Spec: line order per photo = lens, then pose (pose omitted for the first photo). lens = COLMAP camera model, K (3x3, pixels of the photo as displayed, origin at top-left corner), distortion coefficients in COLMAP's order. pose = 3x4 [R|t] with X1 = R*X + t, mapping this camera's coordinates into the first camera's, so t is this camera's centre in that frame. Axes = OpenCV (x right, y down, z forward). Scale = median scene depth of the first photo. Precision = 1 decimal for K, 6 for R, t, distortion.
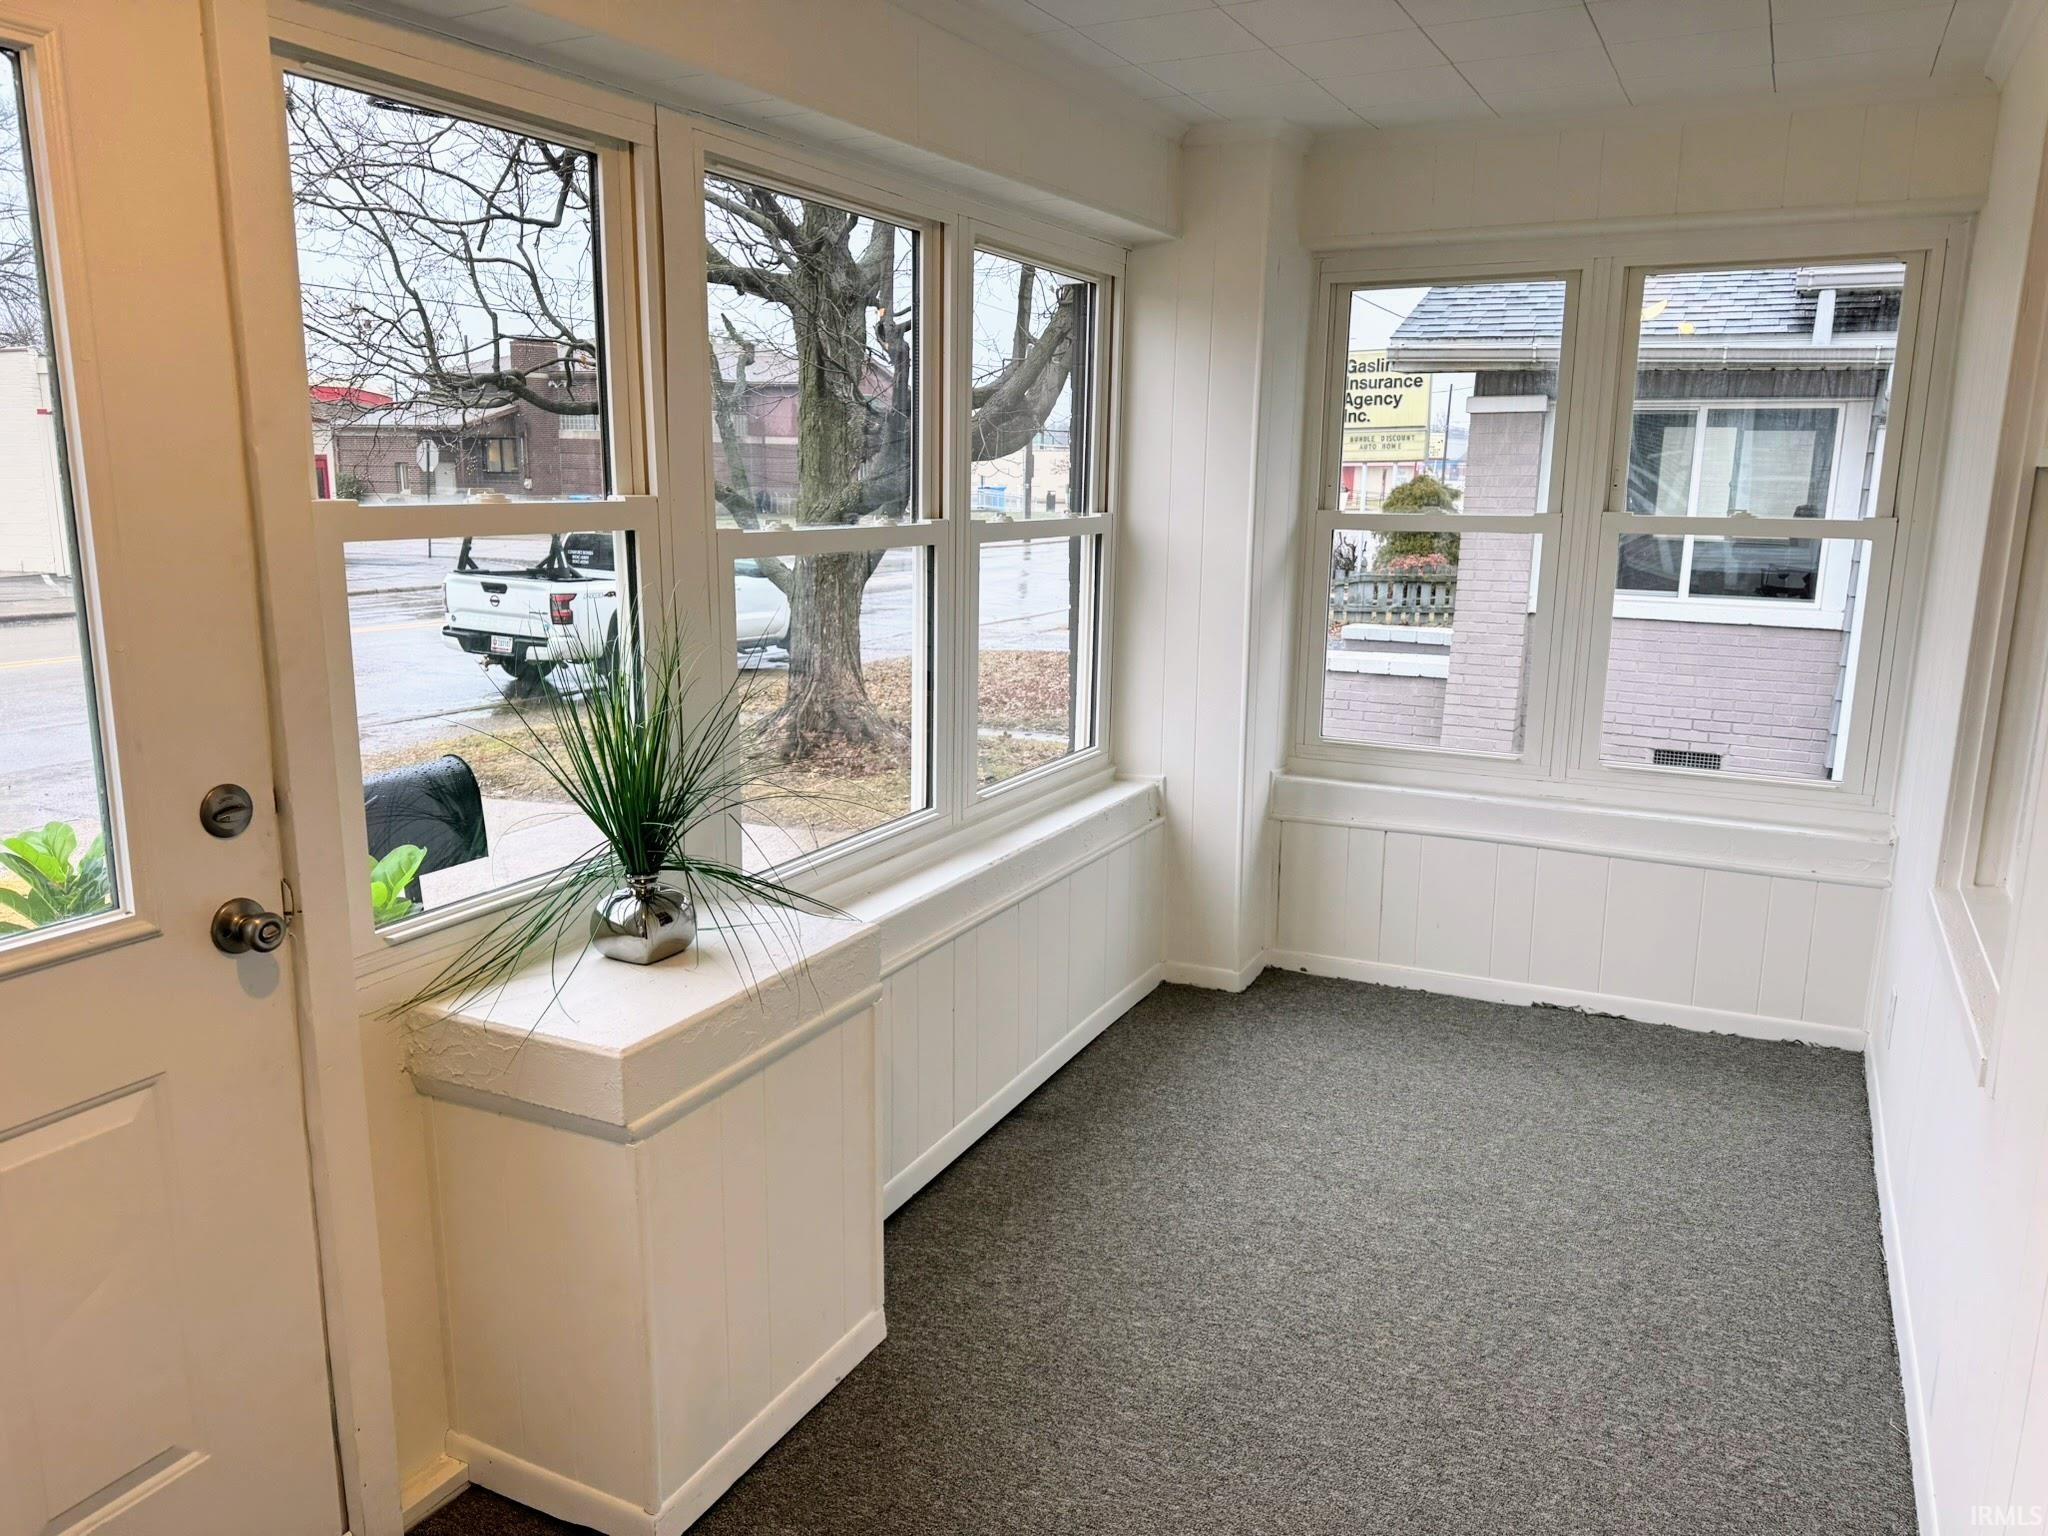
lens RADIAL K [[1443.4, 0, 1023.6], [0, 1443.4, 762.6], [0, 0, 1]] dist [0.018550, -0.017993]
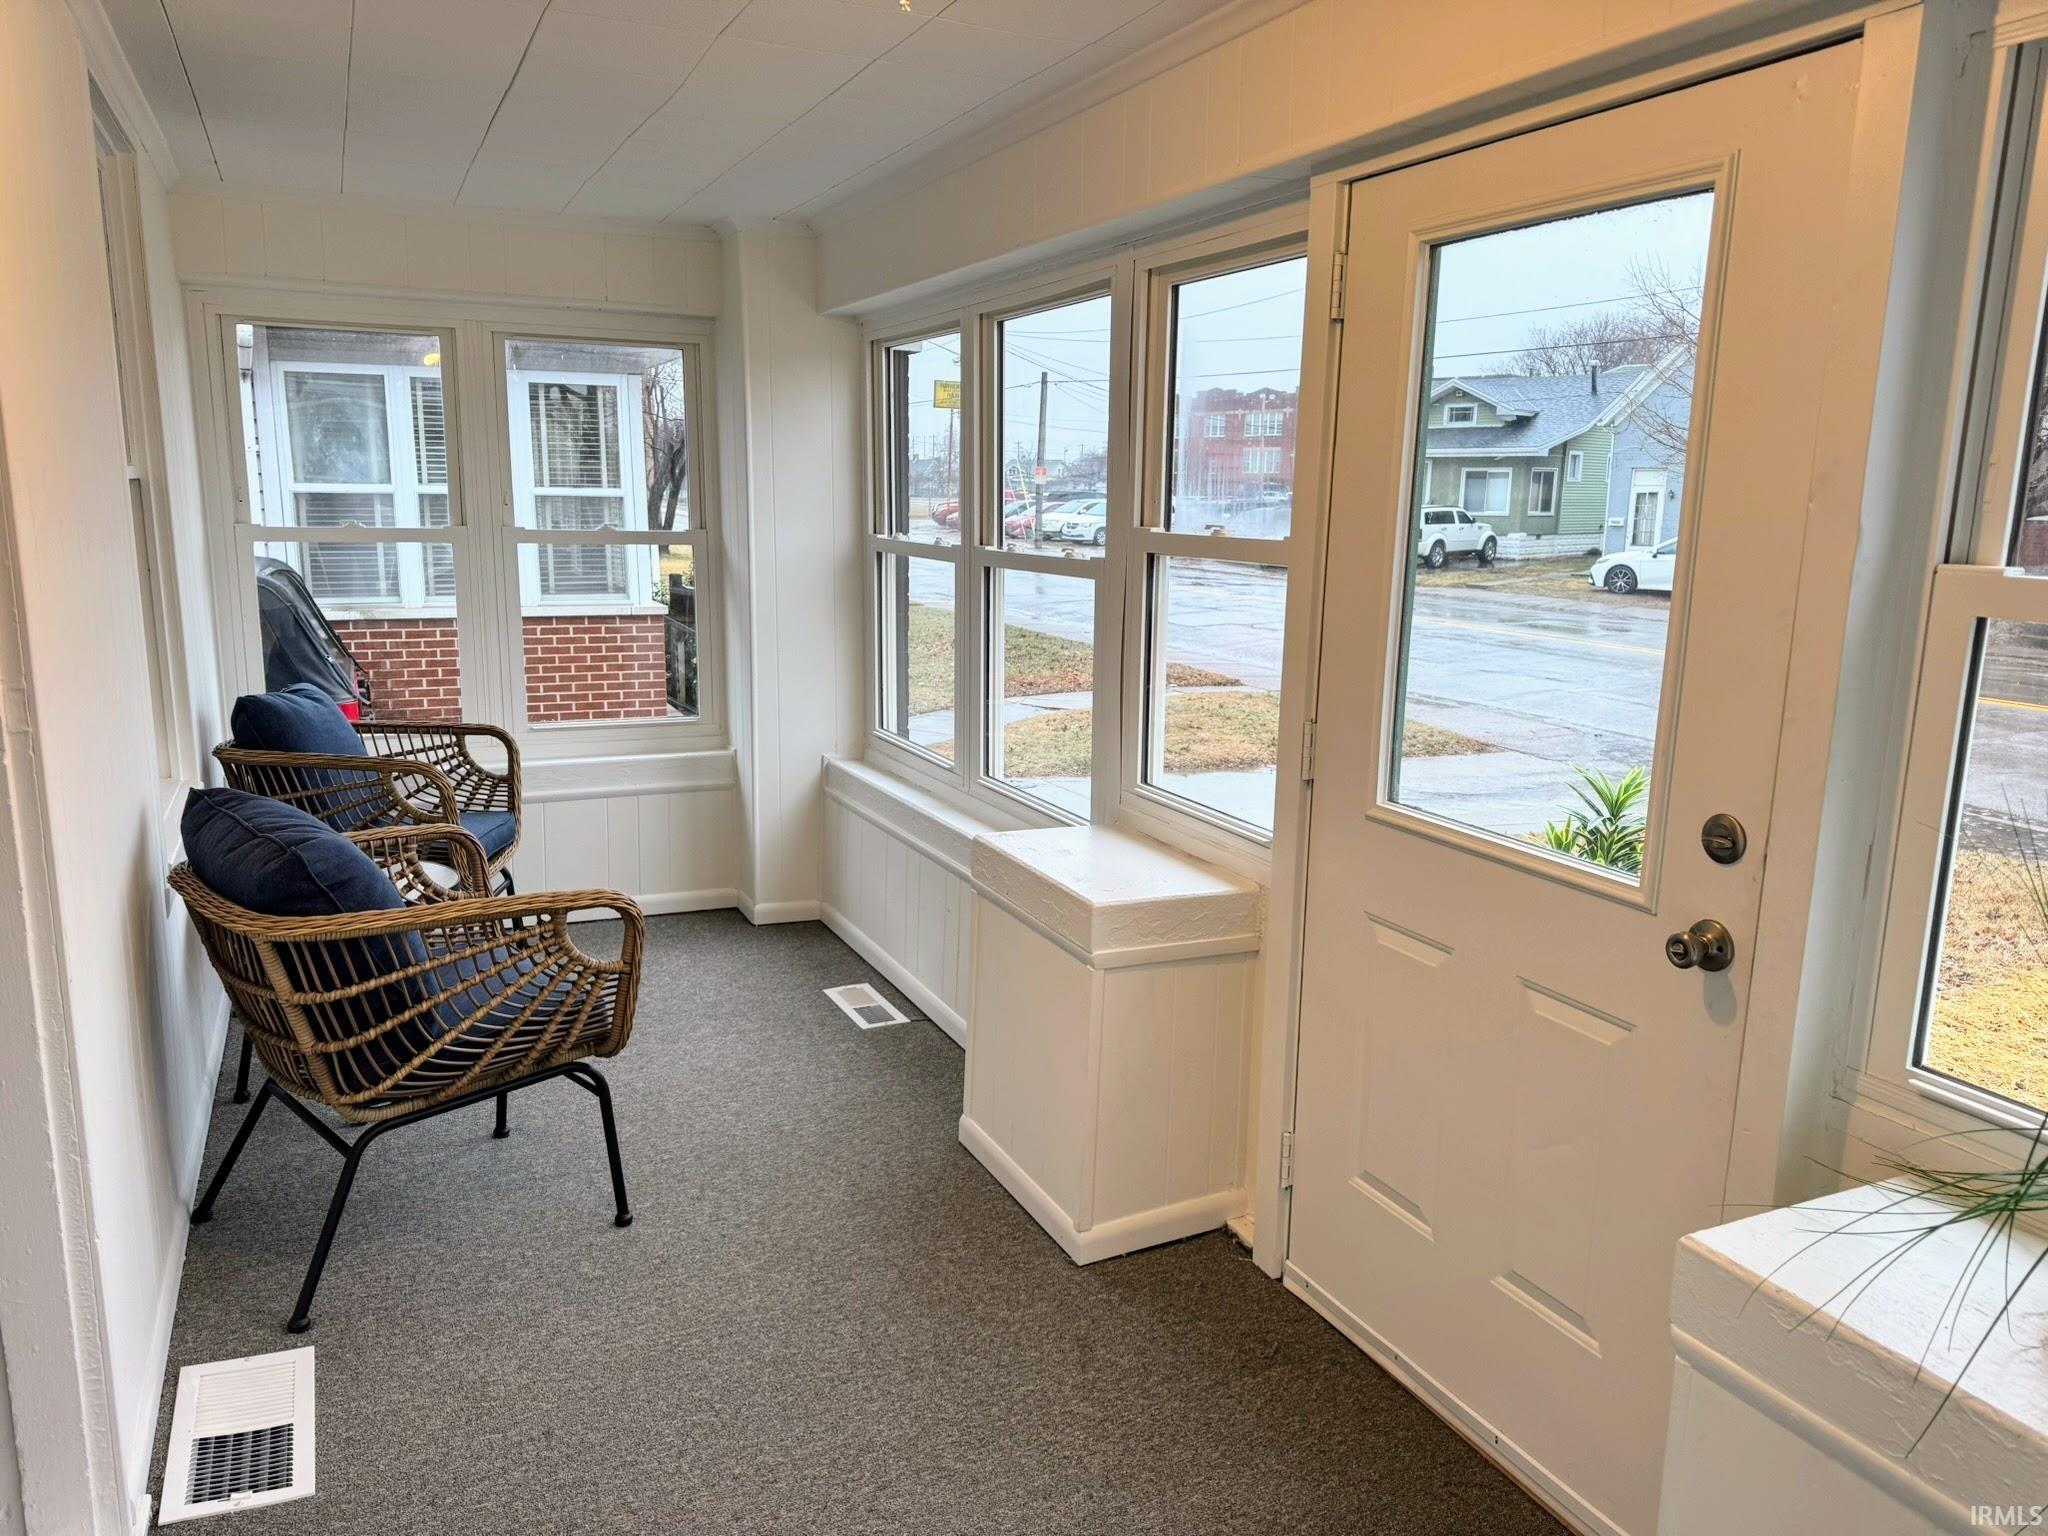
lens RADIAL K [[1443.4, 0, 1021.7], [0, 1443.4, 773.2], [0, 0, 1]] dist [0.018550, -0.017993]
pose [[-0.609361, 0.131453, -0.781920, 0.613504], [-0.189096, 0.933613, 0.304319, -0.244924], [0.770014, 0.333298, -0.544050, 1.182336]]
